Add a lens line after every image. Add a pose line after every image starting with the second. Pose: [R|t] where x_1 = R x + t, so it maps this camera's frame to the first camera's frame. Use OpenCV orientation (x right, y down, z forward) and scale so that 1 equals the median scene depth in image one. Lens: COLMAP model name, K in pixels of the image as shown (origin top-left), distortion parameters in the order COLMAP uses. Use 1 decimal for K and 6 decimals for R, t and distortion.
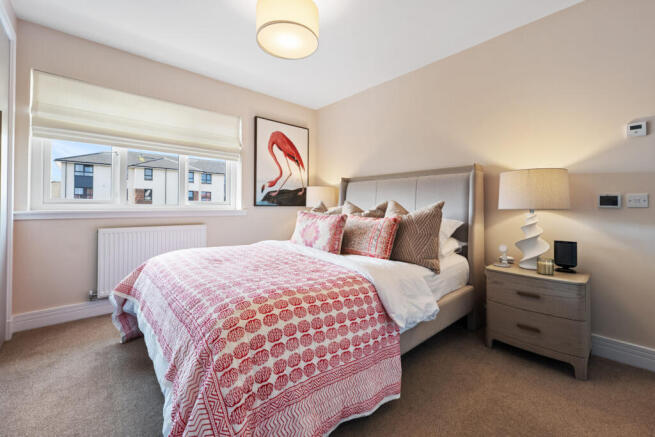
lens RADIAL K [[268.9, 0, 328.6], [0, 268.9, 206.6], [0, 0, 1]] dist [-0.000328, -0.000088]
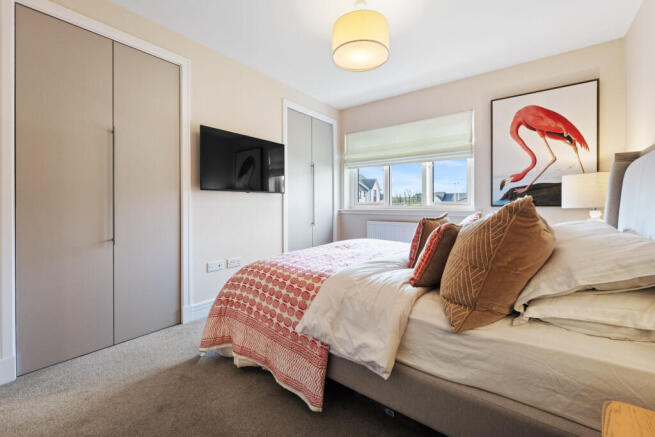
lens RADIAL K [[268.9, 0, 328.6], [0, 268.9, 206.6], [0, 0, 1]] dist [-0.000328, -0.000088]
pose [[0.193735, 0.001800, -0.981052, 0.445595], [0.000478, 0.999998, 0.001929, -0.003644], [0.981054, -0.000842, 0.193734, 0.323435]]
